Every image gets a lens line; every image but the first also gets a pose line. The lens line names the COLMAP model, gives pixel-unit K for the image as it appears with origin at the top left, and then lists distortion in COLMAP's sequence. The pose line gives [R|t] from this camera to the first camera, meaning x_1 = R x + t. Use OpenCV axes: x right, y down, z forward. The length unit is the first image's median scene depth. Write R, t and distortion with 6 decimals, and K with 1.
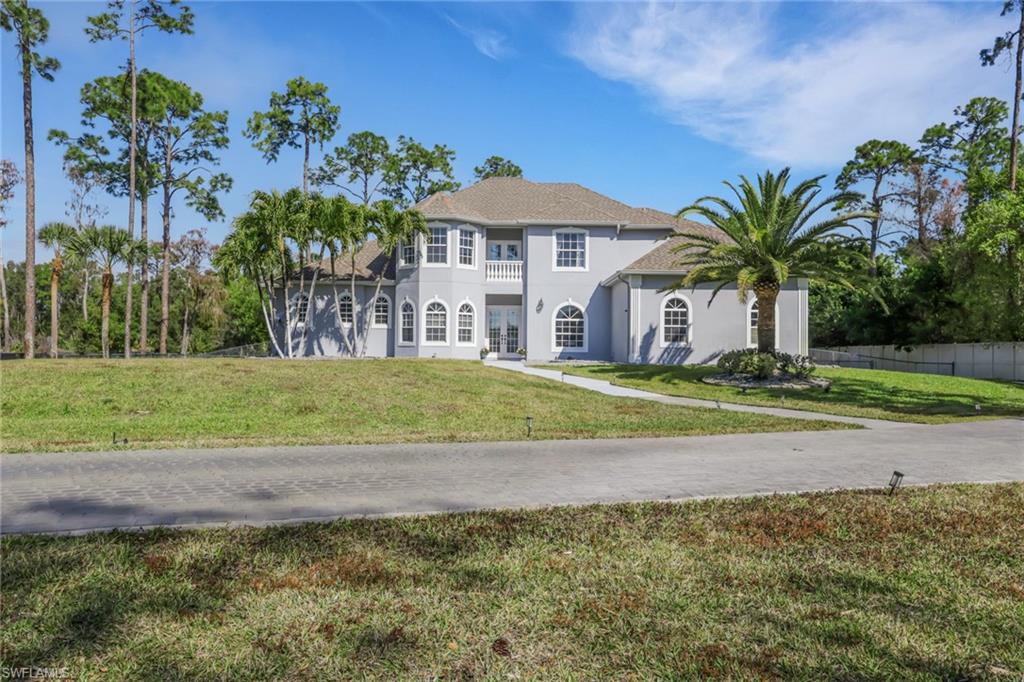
lens RADIAL K [[752.2, 0, 512.0], [0, 752.2, 341.0], [0, 0, 1]] dist [-0.005454, -0.004615]
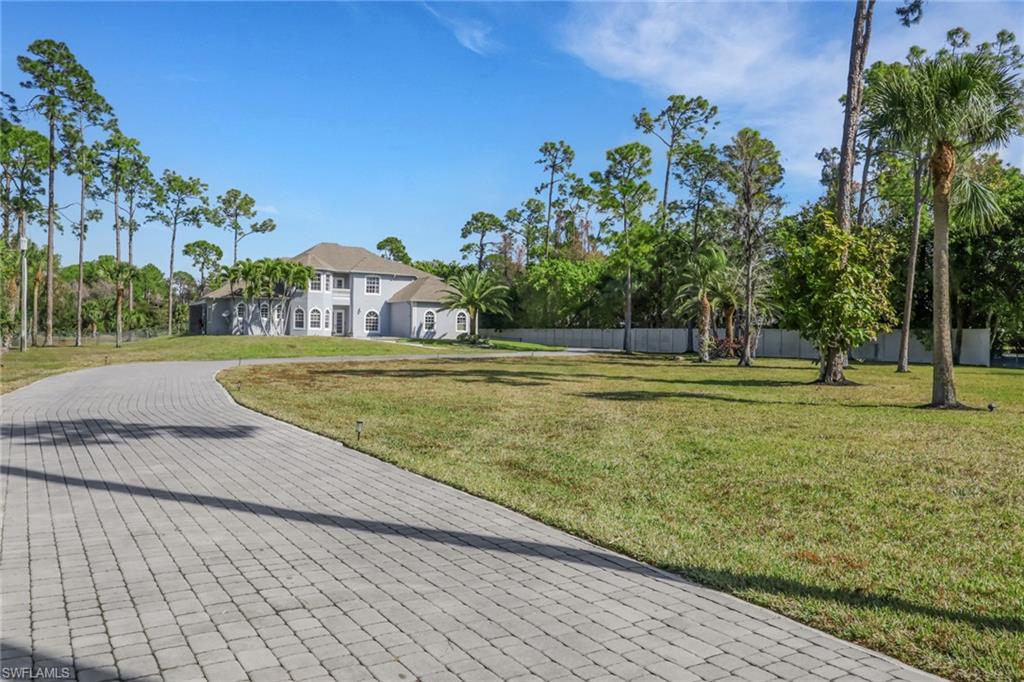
lens RADIAL K [[752.2, 0, 512.0], [0, 752.2, 341.0], [0, 0, 1]] dist [-0.005454, -0.004615]
pose [[0.856013, -0.002512, 0.516948, -0.686898], [-0.013560, 0.999535, 0.027311, -0.026311], [-0.516776, -0.030388, 0.855581, -1.033735]]
